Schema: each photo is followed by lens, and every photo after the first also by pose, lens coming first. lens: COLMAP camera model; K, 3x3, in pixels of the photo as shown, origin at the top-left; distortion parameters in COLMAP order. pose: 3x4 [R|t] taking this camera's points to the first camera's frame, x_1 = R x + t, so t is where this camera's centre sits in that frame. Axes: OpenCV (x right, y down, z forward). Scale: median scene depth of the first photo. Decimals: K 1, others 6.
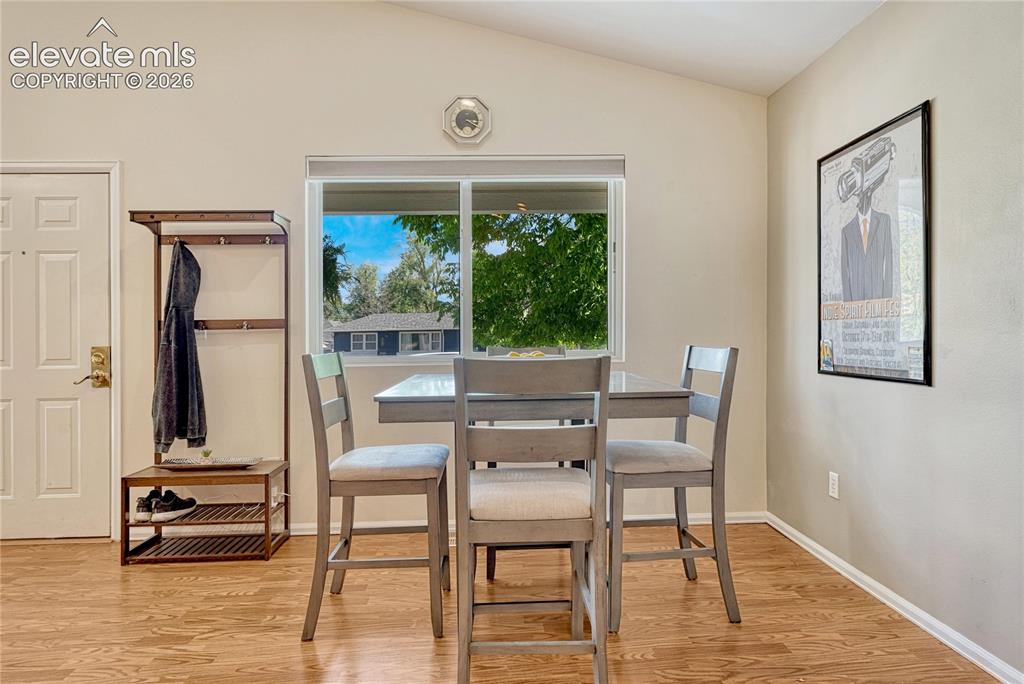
lens RADIAL K [[574.2, 0, 512.0], [0, 574.2, 342.0], [0, 0, 1]] dist [-0.000462, -0.000263]
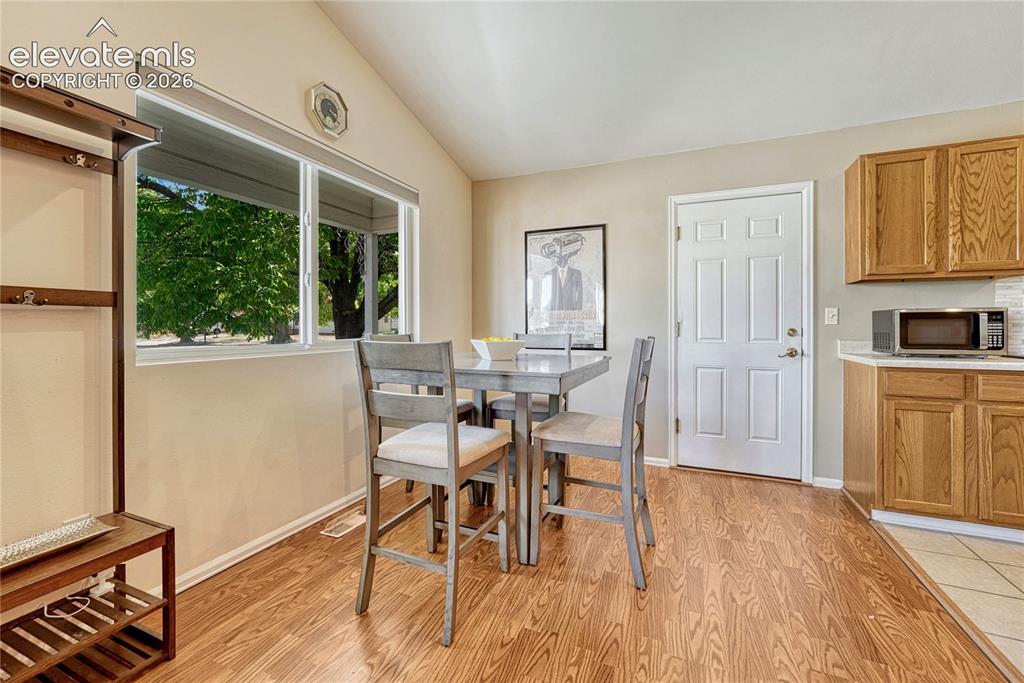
lens RADIAL K [[426.3, 0, 517.7], [0, 426.3, 327.8], [0, 0, 1]] dist [0.000506, 0.000766]
pose [[0.427578, 0.012813, 0.903887, -0.674818], [0.006317, 0.999833, -0.017161, 0.010816], [-0.903956, 0.013047, 0.427426, 0.430802]]
